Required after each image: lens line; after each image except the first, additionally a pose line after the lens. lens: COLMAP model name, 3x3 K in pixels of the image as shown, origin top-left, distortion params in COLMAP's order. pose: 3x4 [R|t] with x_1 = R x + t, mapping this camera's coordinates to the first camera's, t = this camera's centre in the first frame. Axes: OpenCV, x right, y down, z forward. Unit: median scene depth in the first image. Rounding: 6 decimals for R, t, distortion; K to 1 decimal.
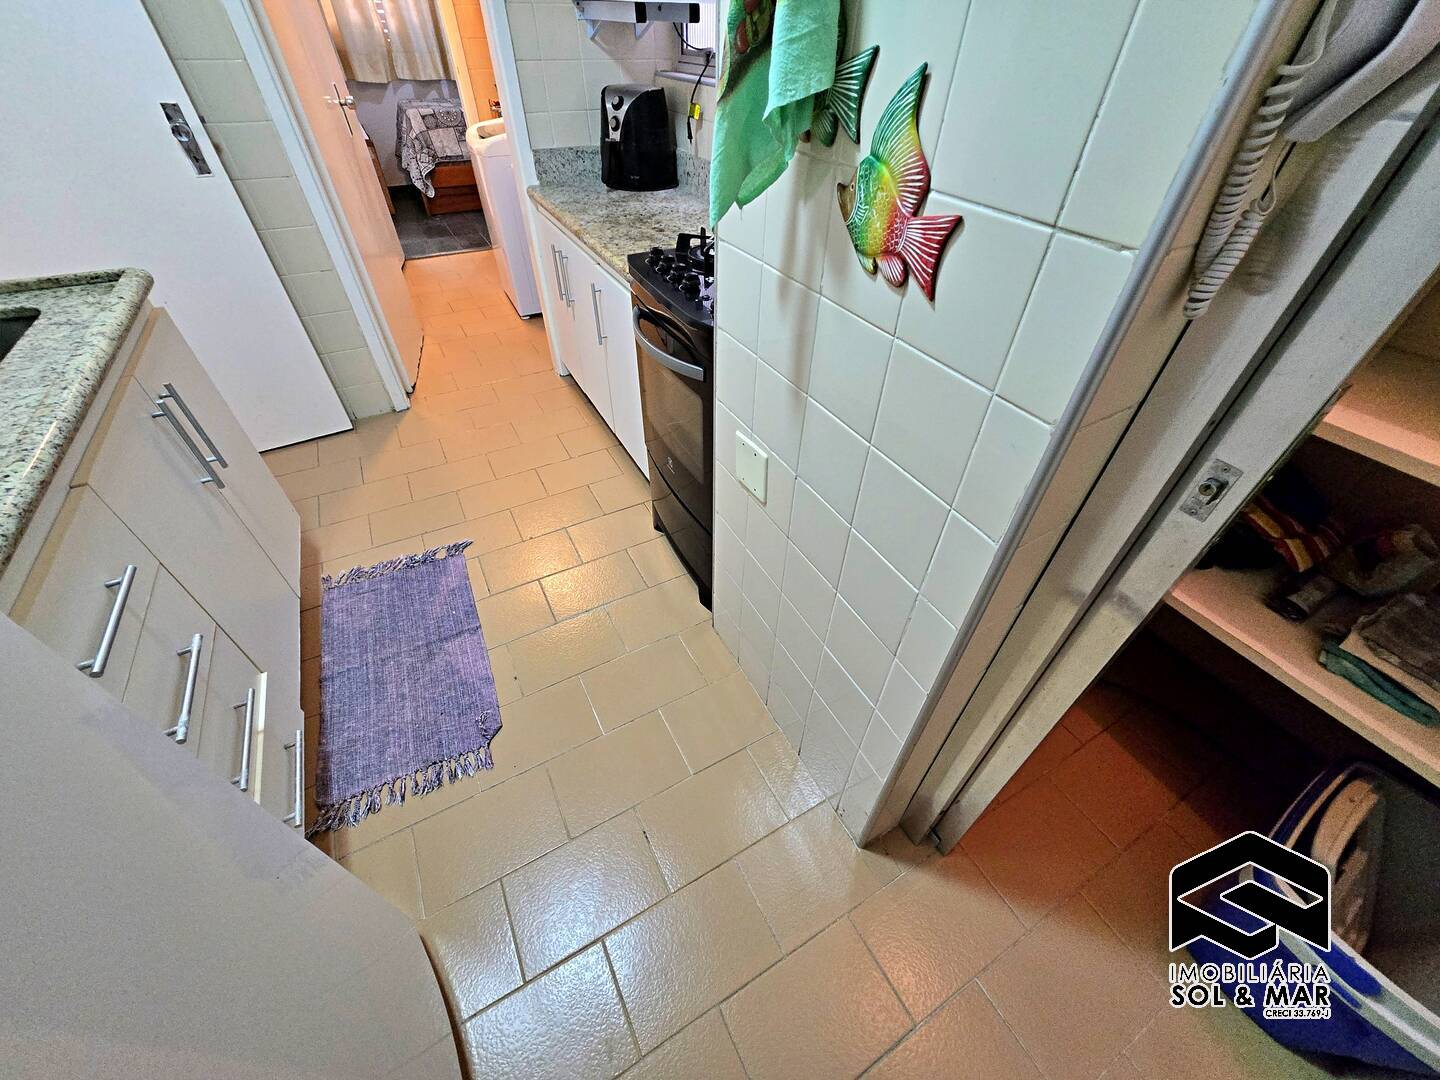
lens RADIAL K [[566.5, 0, 727.6], [0, 566.5, 536.2], [0, 0, 1]] dist [0.001014, 0.000248]
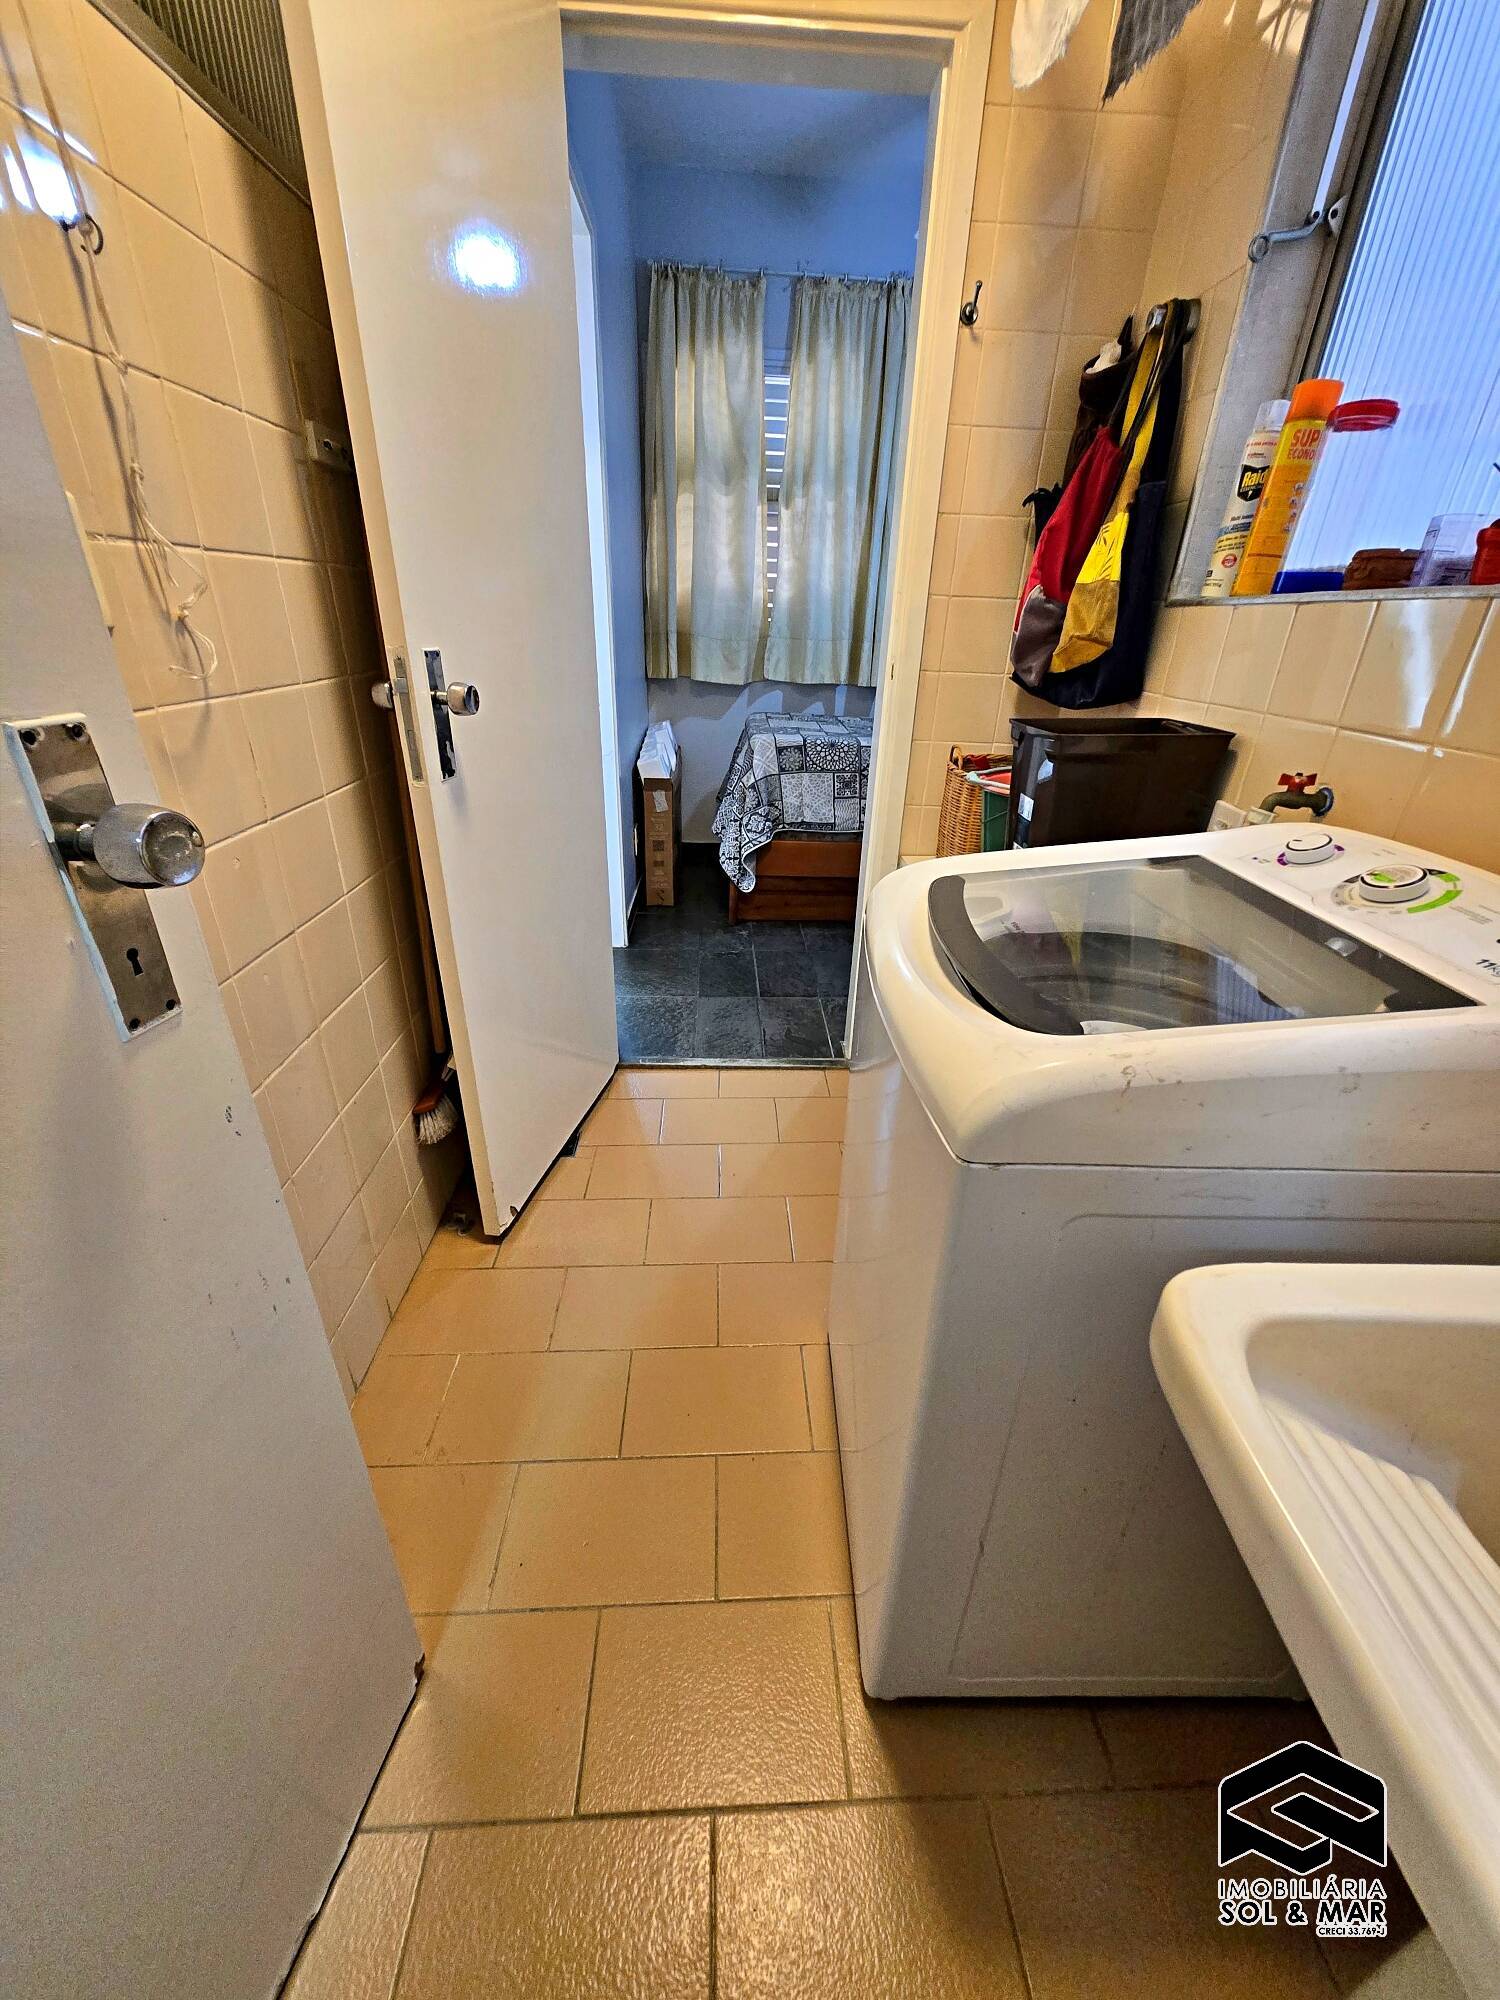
lens RADIAL K [[786.8, 0, 754.3], [0, 786.8, 1002.4], [0, 0, 1]] dist [0.001014, 0.000248]
pose [[0.889523, 0.208202, -0.406694, -0.237683], [-0.316404, 0.922859, -0.219592, -0.380715], [0.329602, 0.324012, 0.886780, 0.463868]]
